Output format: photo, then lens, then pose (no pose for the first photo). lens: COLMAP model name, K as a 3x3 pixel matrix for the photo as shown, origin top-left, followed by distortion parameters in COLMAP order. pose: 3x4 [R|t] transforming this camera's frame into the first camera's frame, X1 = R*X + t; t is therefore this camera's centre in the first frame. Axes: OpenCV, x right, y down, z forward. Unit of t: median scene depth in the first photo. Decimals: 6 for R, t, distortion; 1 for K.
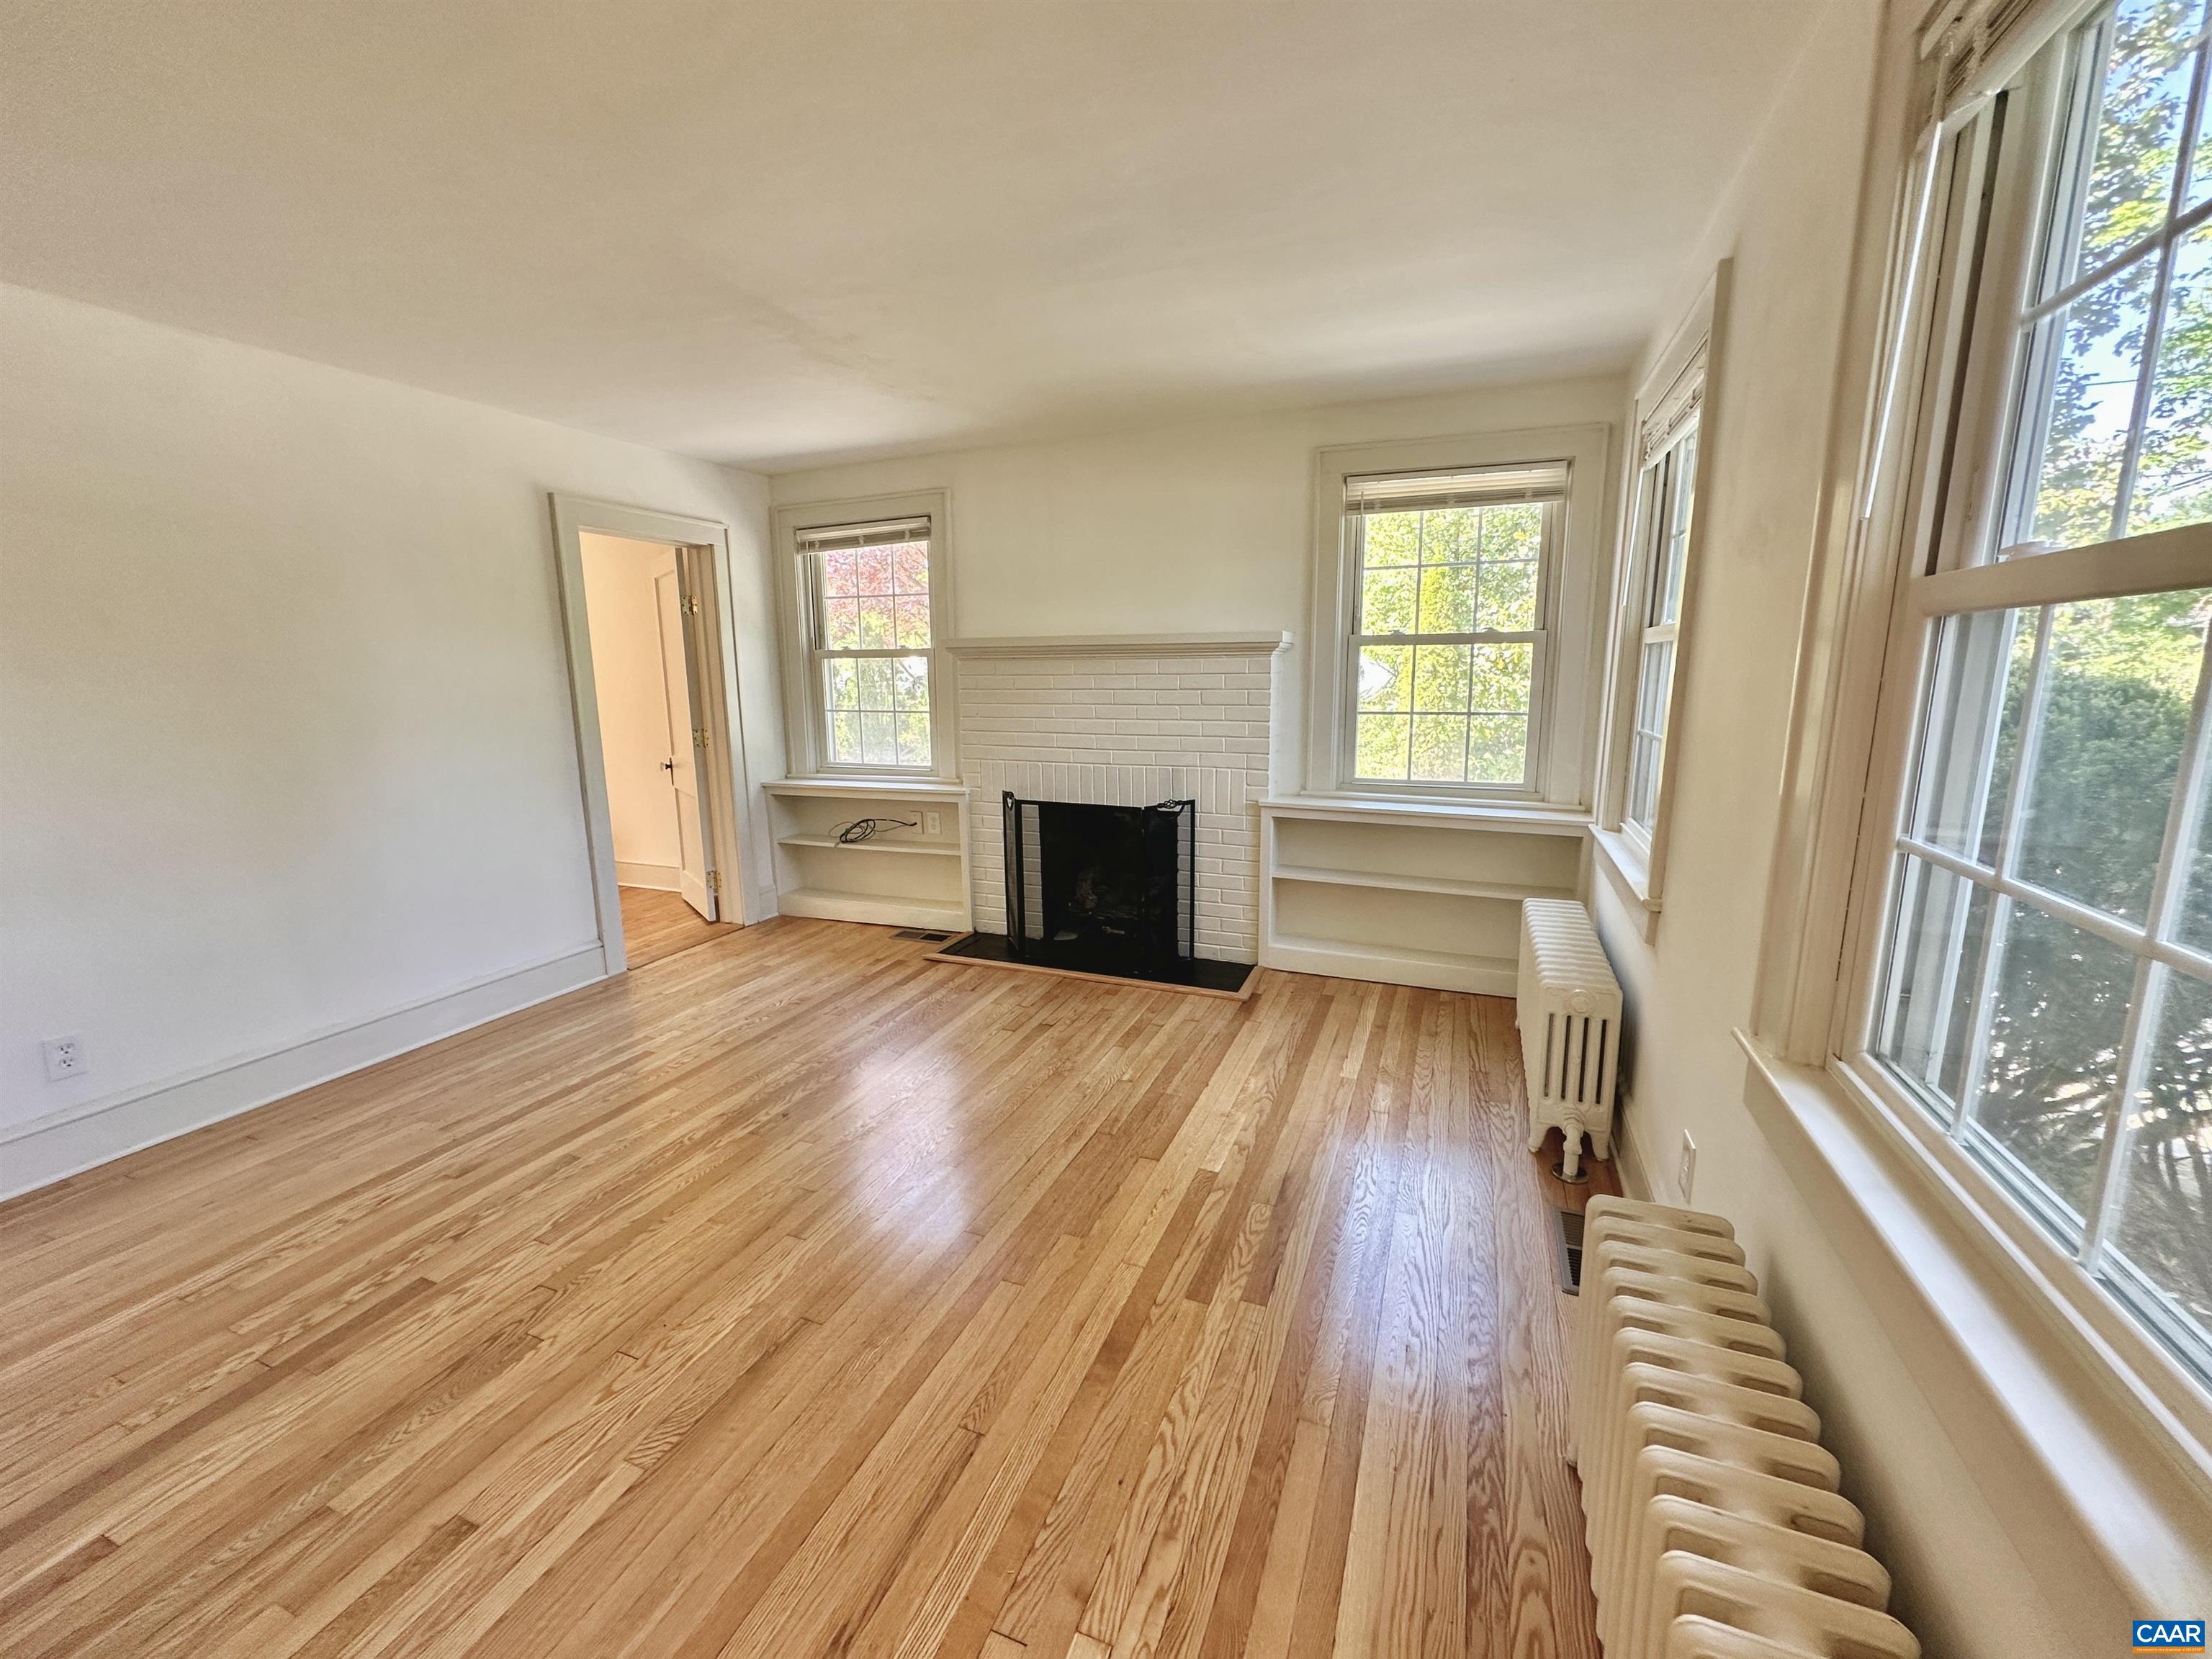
lens RADIAL K [[881.4, 0, 1106.0], [0, 881.4, 829.5], [0, 0, 1]] dist [0.001342, 0.000251]
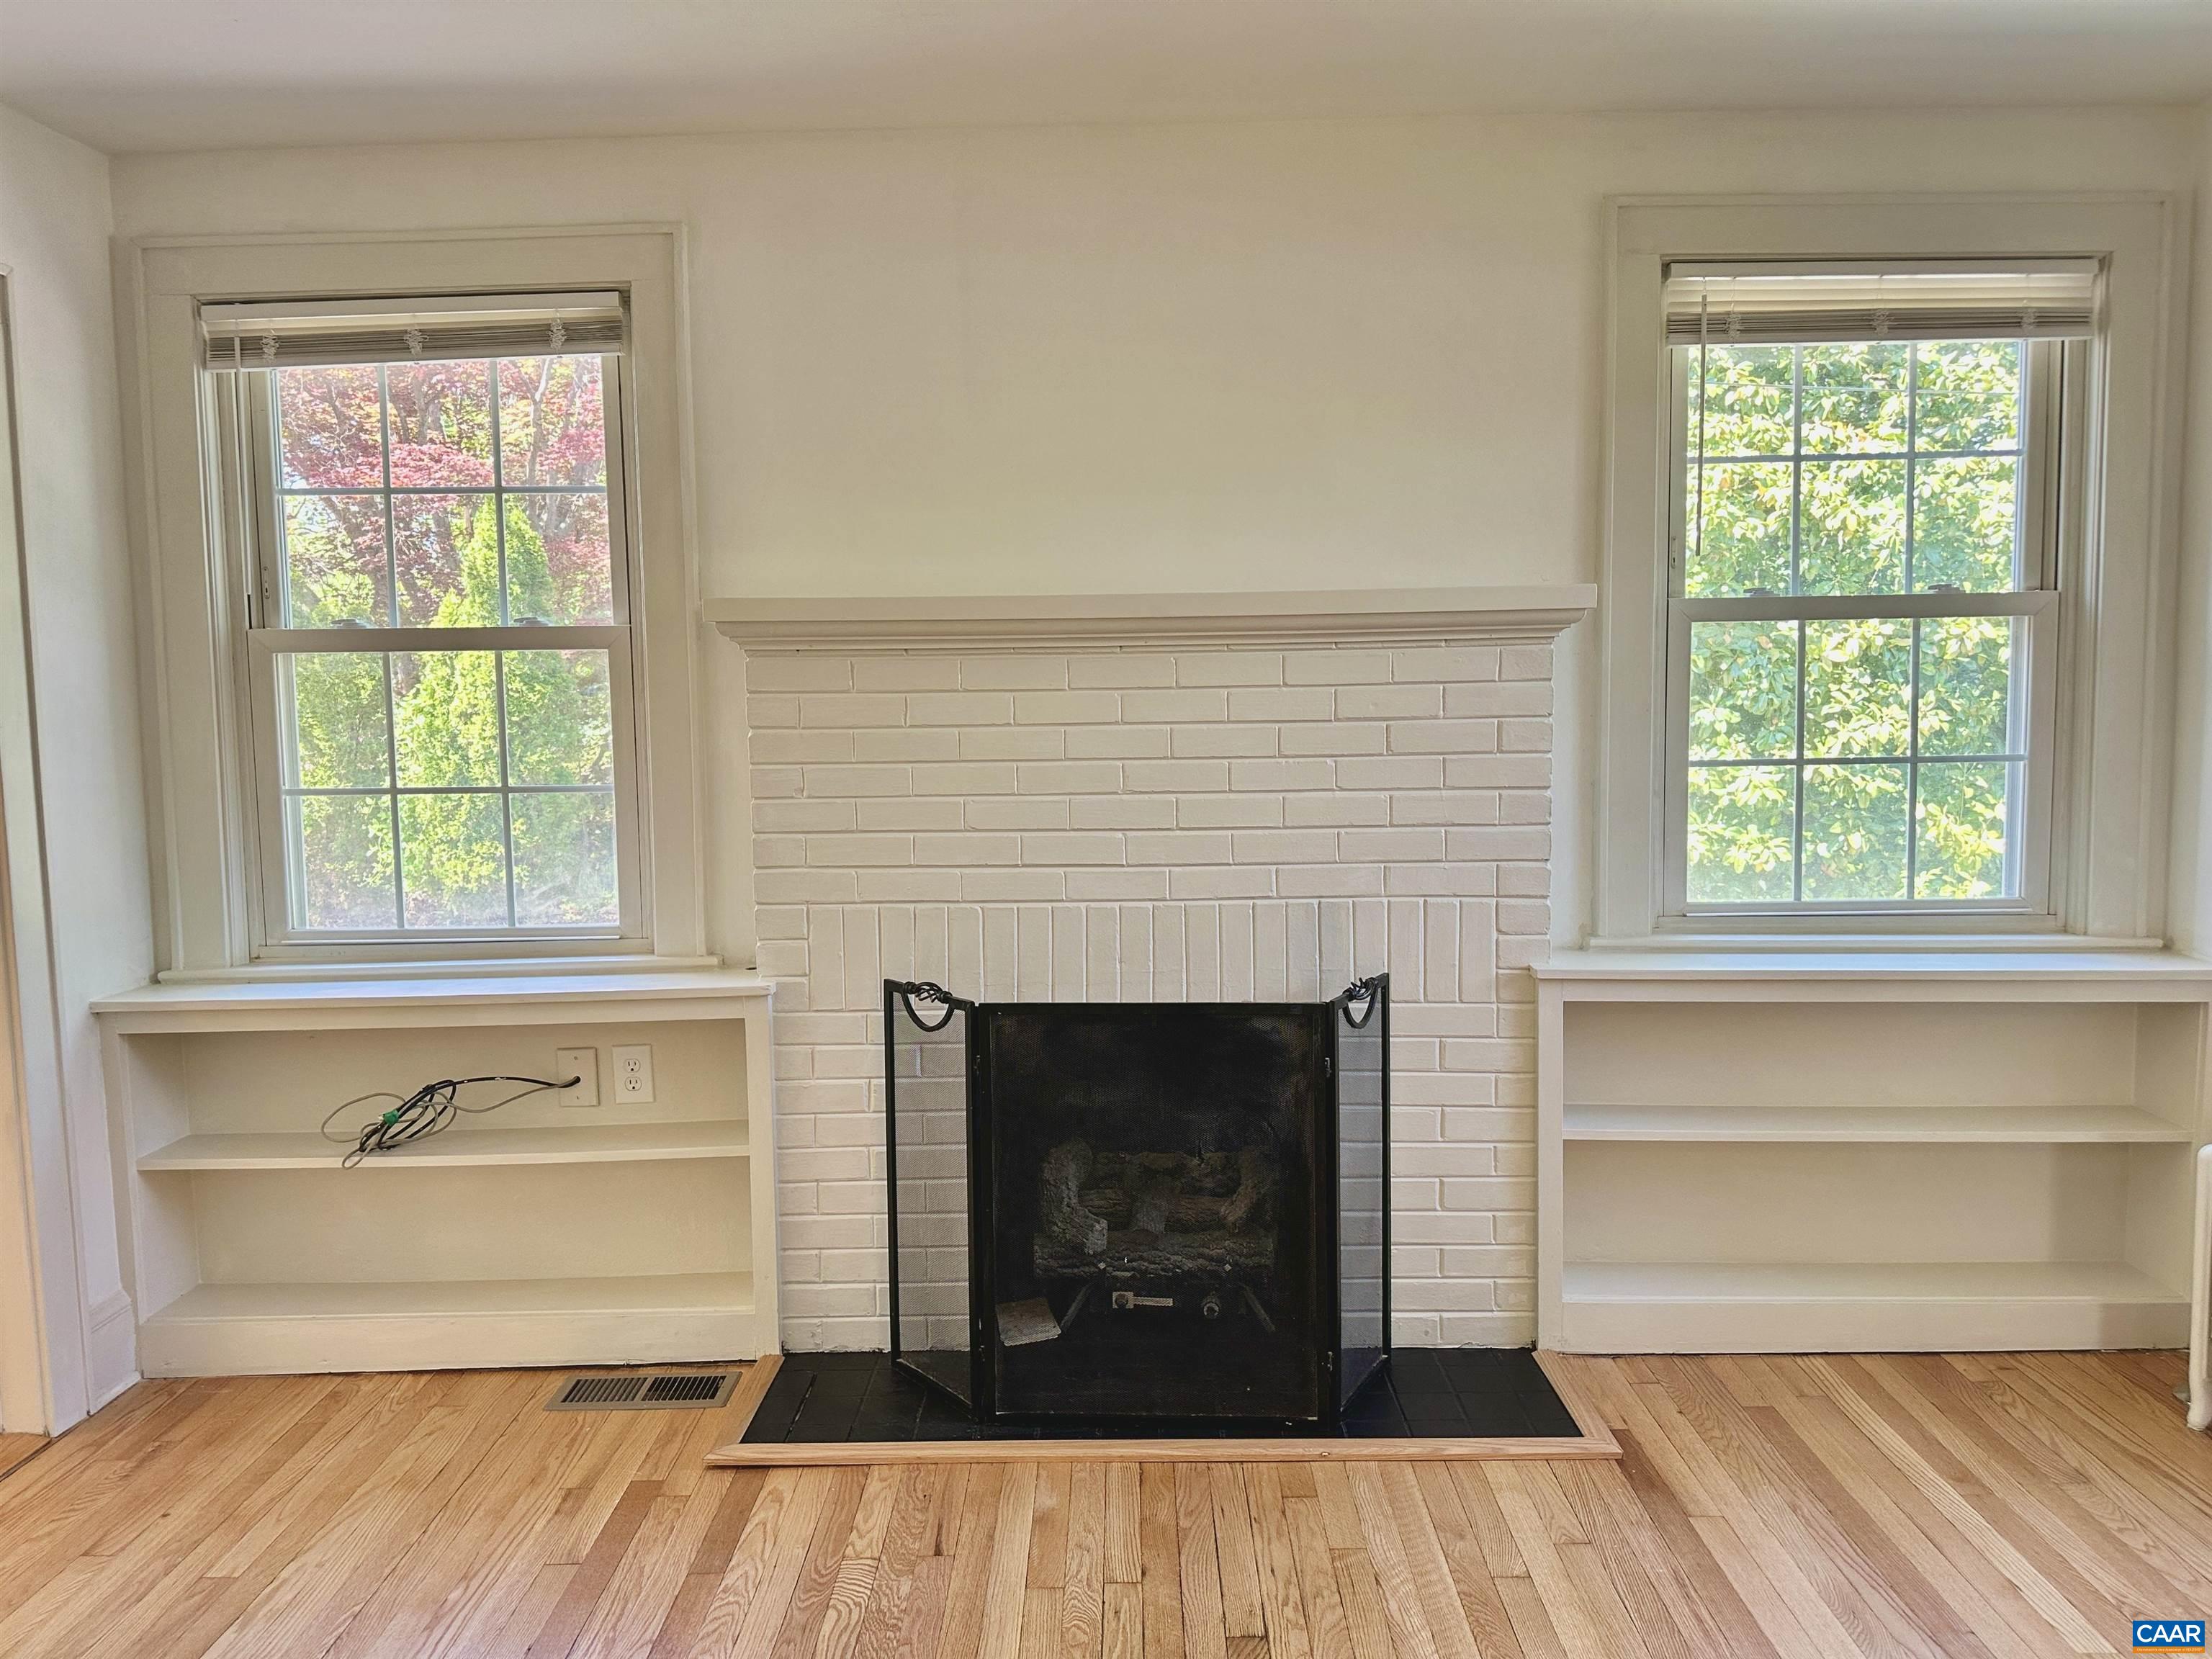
lens RADIAL K [[1568.3, 0, 1106.0], [0, 1568.3, 829.5], [0, 0, 1]] dist [0.066400, -0.084547]
pose [[0.931237, -0.038120, 0.362415, -0.296446], [0.072179, 0.994105, -0.080902, -0.051152], [-0.357194, 0.101498, 0.928499, 0.329311]]
